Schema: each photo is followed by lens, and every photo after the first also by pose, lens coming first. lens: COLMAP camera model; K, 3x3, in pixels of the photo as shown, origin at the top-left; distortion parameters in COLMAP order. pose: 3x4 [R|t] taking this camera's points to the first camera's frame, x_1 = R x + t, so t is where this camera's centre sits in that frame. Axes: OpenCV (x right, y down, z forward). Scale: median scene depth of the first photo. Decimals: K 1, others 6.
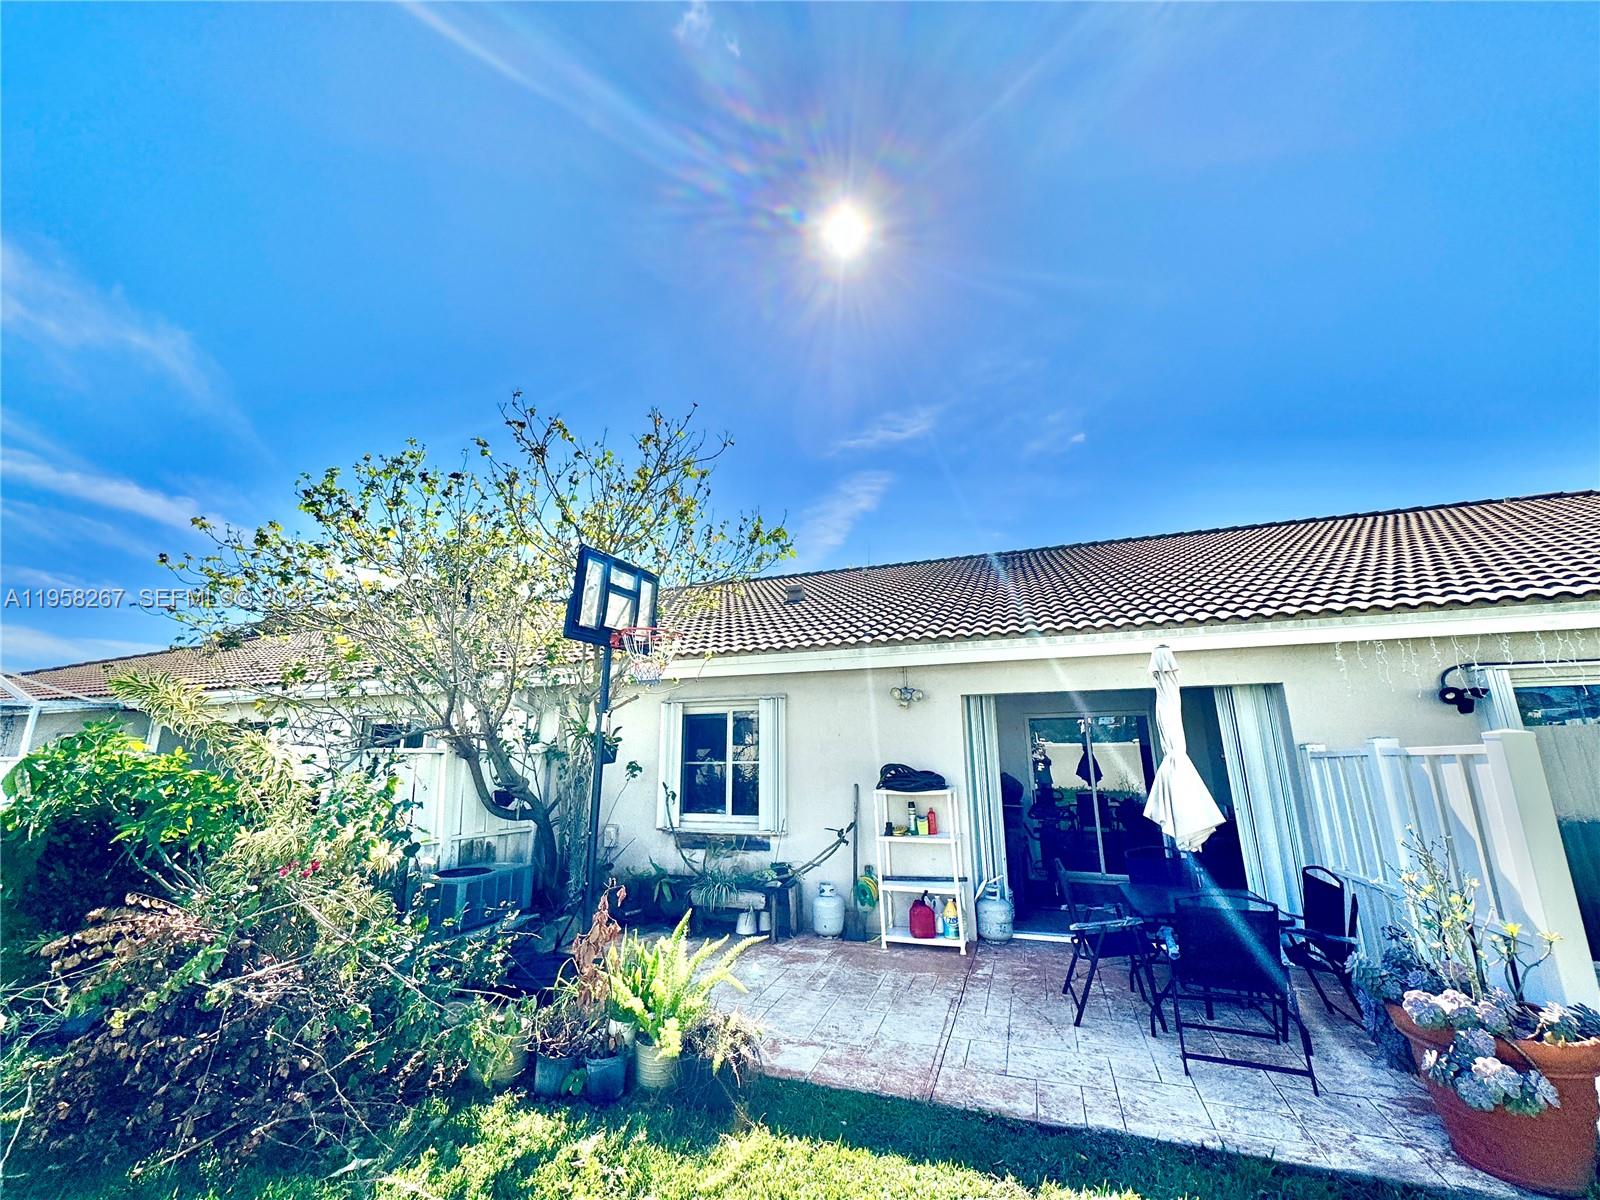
lens RADIAL K [[637.8, 0, 802.8], [0, 637.8, 595.3], [0, 0, 1]] dist [-0.002531, 0.001056]
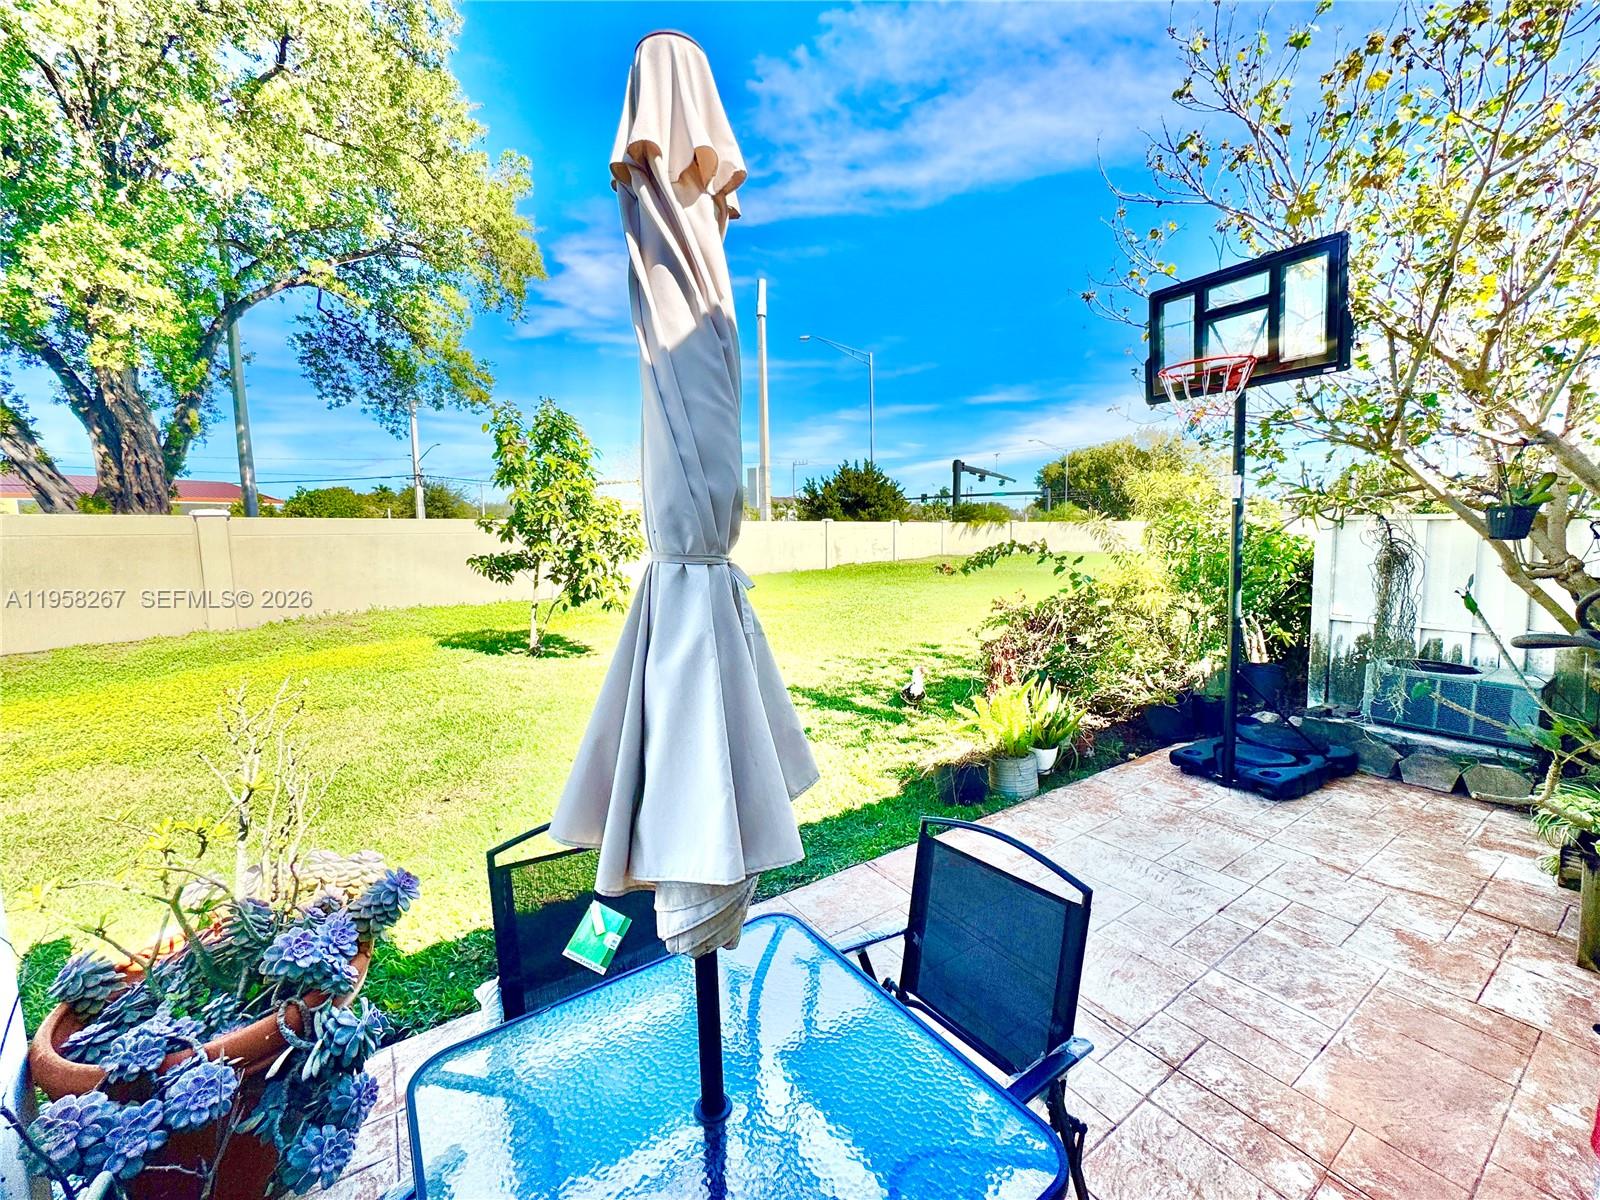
lens RADIAL K [[637.8, 0, 799.3], [0, 637.8, 594.1], [0, 0, 1]] dist [-0.002531, 0.001056]
pose [[-0.584191, 0.108633, -0.804313, 0.643435], [0.211093, 0.977233, -0.021334, 0.226849], [0.783684, -0.182248, -0.593823, 0.994528]]
